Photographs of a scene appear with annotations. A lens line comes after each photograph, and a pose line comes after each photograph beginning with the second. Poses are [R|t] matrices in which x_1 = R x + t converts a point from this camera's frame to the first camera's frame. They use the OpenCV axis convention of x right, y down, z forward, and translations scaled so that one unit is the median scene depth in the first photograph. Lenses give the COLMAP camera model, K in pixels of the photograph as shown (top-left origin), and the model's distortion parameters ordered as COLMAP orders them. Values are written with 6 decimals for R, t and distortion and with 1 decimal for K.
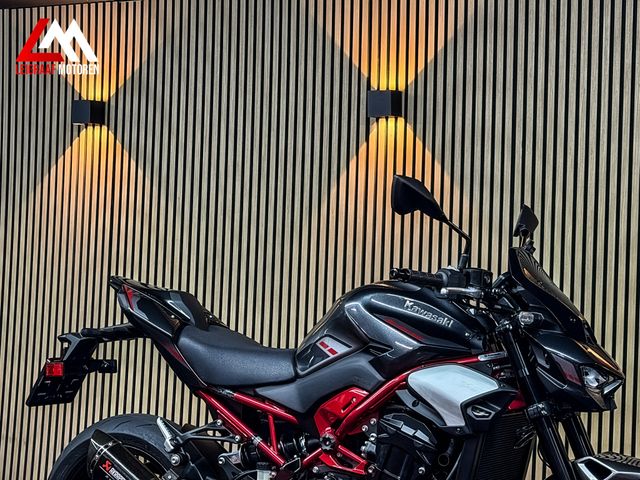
lens RADIAL K [[1431.6, 0, 305.3], [0, 1431.6, 240.2], [0, 0, 1]] dist [0.134504, 0.000000]
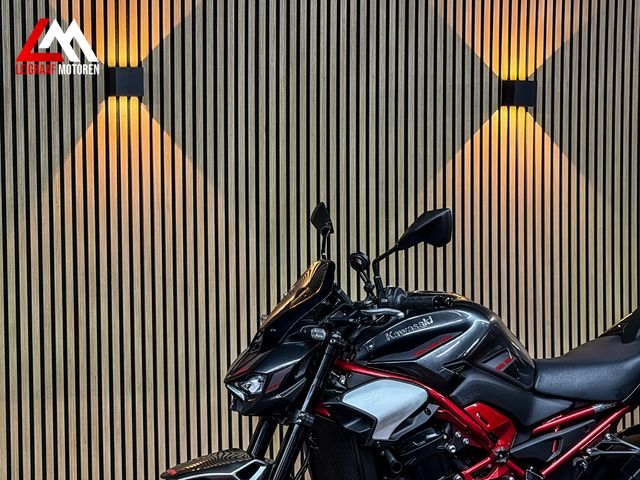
lens RADIAL K [[1421.7, 0, 308.5], [0, 1421.7, 249.0], [0, 0, 1]] dist [0.127422, 0.000000]
pose [[0.624840, -0.069777, 0.777629, -0.823200], [0.014005, 0.996840, 0.078194, -0.082582], [-0.780627, -0.037968, 0.623842, 0.483905]]
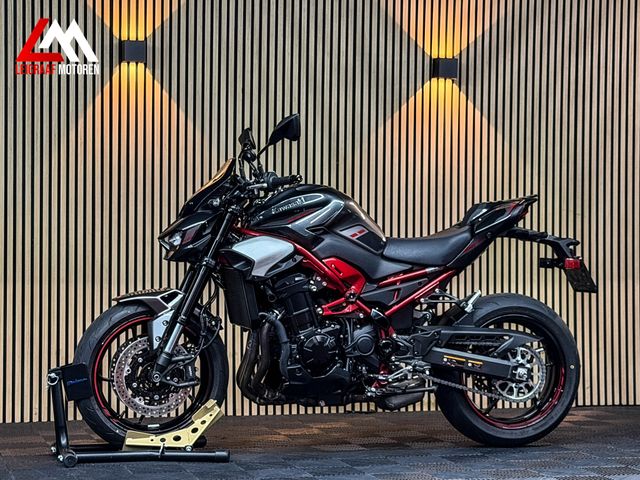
lens RADIAL K [[1421.7, 0, 322.3], [0, 1421.7, 241.5], [0, 0, 1]] dist [0.127422, 0.000000]
pose [[0.702176, -0.027491, 0.711473, -0.998480], [0.000583, 0.999276, 0.038036, 0.030363], [-0.712004, -0.026293, 0.701683, 0.030896]]
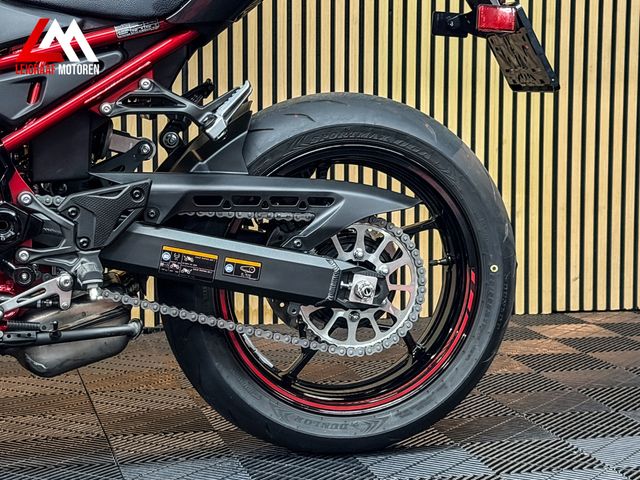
lens RADIAL K [[1421.7, 0, 320.2], [0, 1421.7, 255.0], [0, 0, 1]] dist [0.127422, 0.000000]
pose [[0.728225, -0.113689, 0.675842, -0.242784], [0.002184, 0.986525, 0.163599, 0.108792], [-0.685334, -0.117661, 0.718660, 0.486884]]
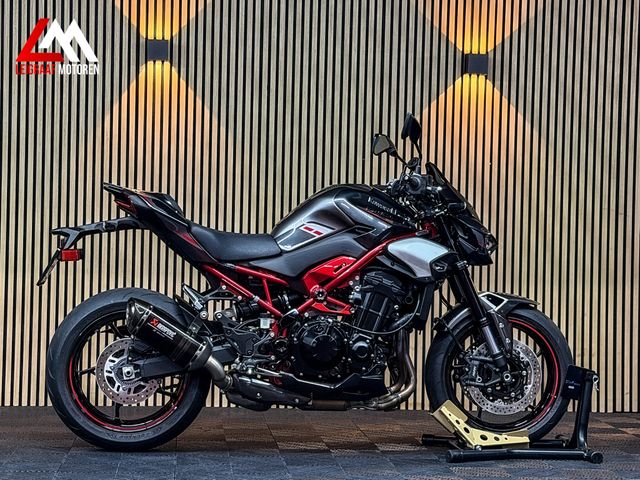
lens RADIAL K [[1431.6, 0, 319.9], [0, 1431.6, 237.2], [0, 0, 1]] dist [0.134504, 0.000000]
pose [[0.822613, -0.018622, 0.568296, -0.777729], [-0.008122, 0.998977, 0.044492, 0.017214], [-0.568543, -0.041215, 0.821620, -0.182024]]
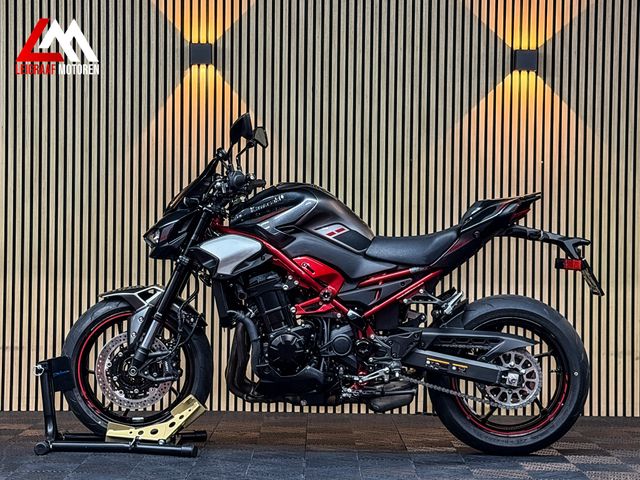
lens RADIAL K [[1421.7, 0, 320.3], [0, 1421.7, 245.5], [0, 0, 1]] dist [0.127422, 0.000000]
pose [[0.871283, -0.027138, 0.490030, -0.668275], [0.007453, 0.999087, 0.042078, 0.030319], [-0.490725, -0.033010, 0.870689, -0.210346]]
